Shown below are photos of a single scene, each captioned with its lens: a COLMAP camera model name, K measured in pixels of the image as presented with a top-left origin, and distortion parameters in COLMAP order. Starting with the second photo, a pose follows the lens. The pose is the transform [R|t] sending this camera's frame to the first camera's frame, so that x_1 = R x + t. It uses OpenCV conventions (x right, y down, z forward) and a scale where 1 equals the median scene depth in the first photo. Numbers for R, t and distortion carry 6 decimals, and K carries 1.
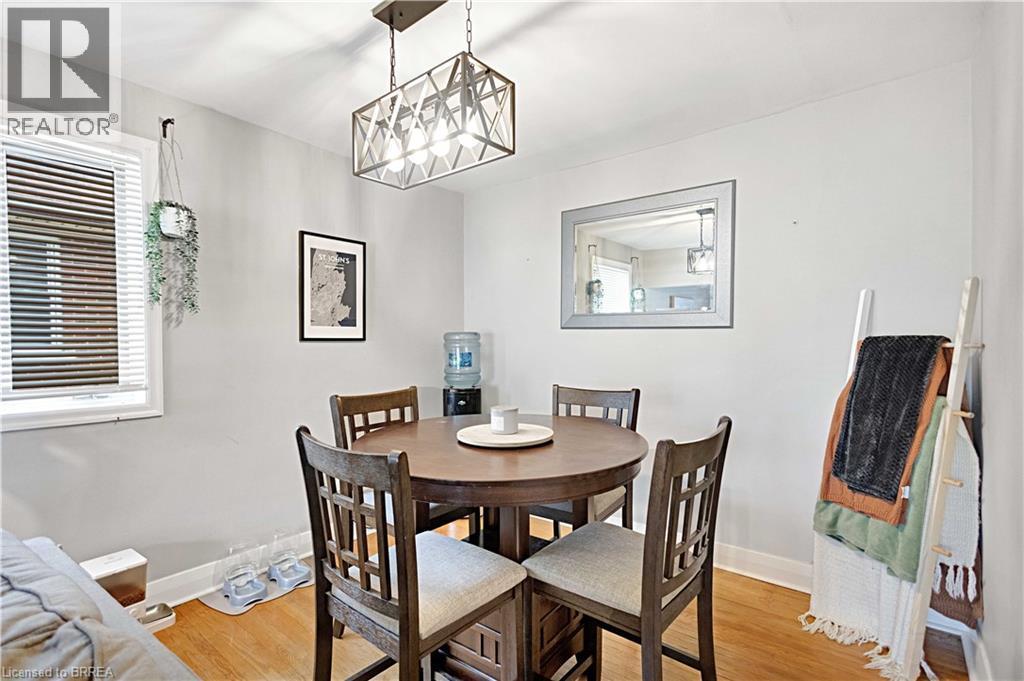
lens RADIAL K [[483.1, 0, 504.8], [0, 483.1, 337.3], [0, 0, 1]] dist [0.002529, 0.000333]
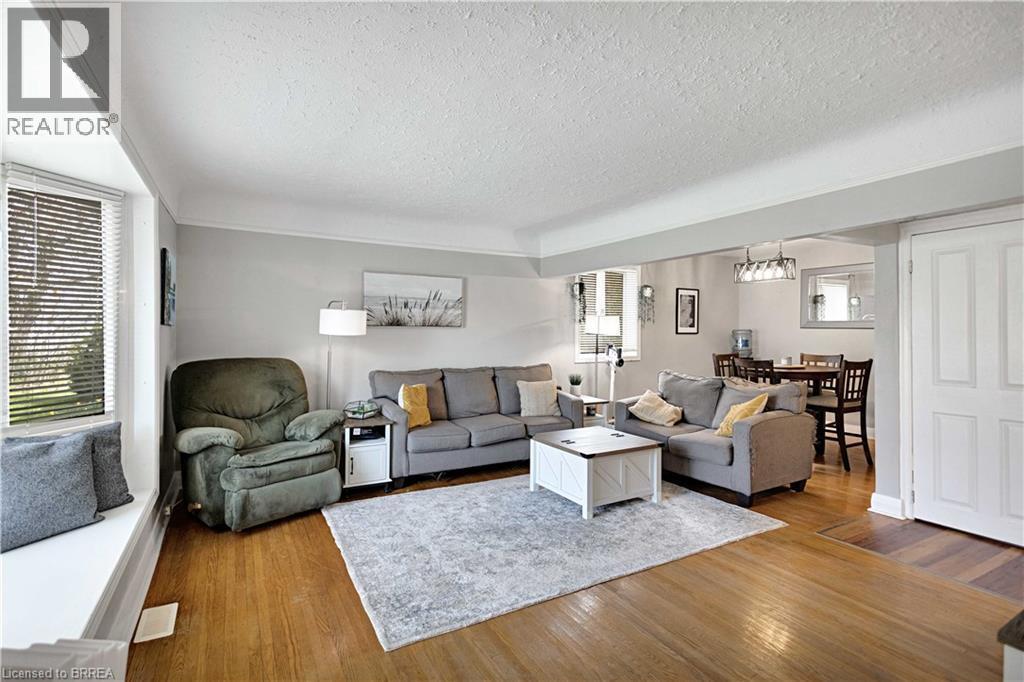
lens RADIAL K [[483.1, 0, 504.8], [0, 483.1, 337.8], [0, 0, 1]] dist [0.002529, 0.000333]
pose [[0.927779, 0.003629, -0.373113, -0.291991], [0.002048, 0.999888, 0.014819, -0.010126], [0.373125, -0.014513, 0.927667, -1.402682]]
